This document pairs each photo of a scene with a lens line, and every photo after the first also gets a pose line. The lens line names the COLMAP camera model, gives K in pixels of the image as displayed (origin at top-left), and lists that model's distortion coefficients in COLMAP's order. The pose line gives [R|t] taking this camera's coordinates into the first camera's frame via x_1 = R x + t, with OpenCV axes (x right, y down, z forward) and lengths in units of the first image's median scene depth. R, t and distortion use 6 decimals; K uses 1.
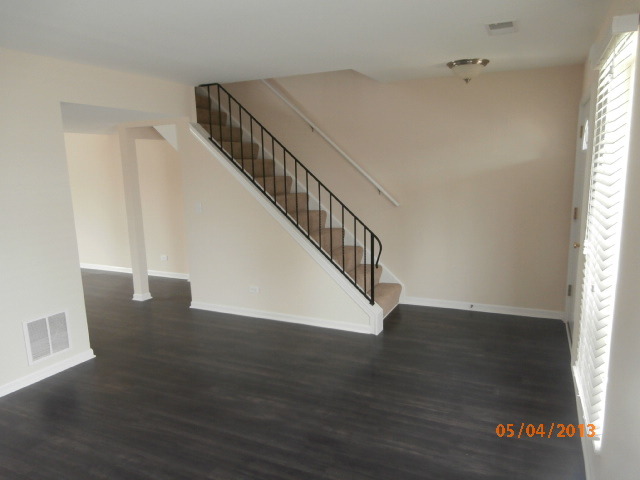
lens RADIAL K [[454.7, 0, 324.9], [0, 454.7, 242.3], [0, 0, 1]] dist [-0.007801, -0.002157]
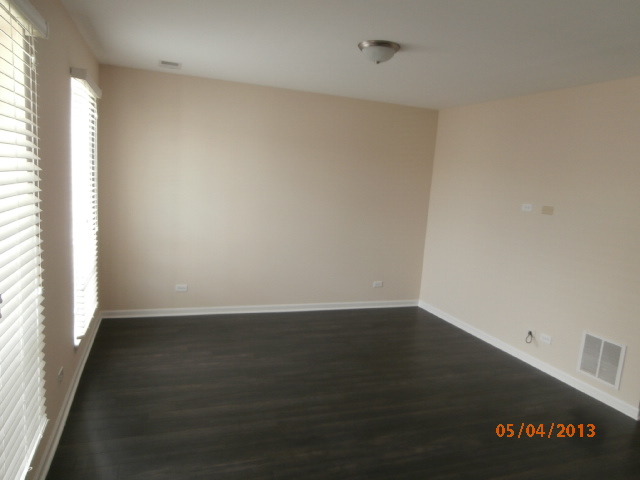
lens RADIAL K [[454.7, 0, 324.9], [0, 454.7, 242.3], [0, 0, 1]] dist [-0.007801, -0.002157]
pose [[-0.702588, 0.078179, -0.707289, 0.501563], [-0.161259, 0.950596, 0.265260, -0.204737], [0.693084, 0.300425, -0.655270, 1.193482]]
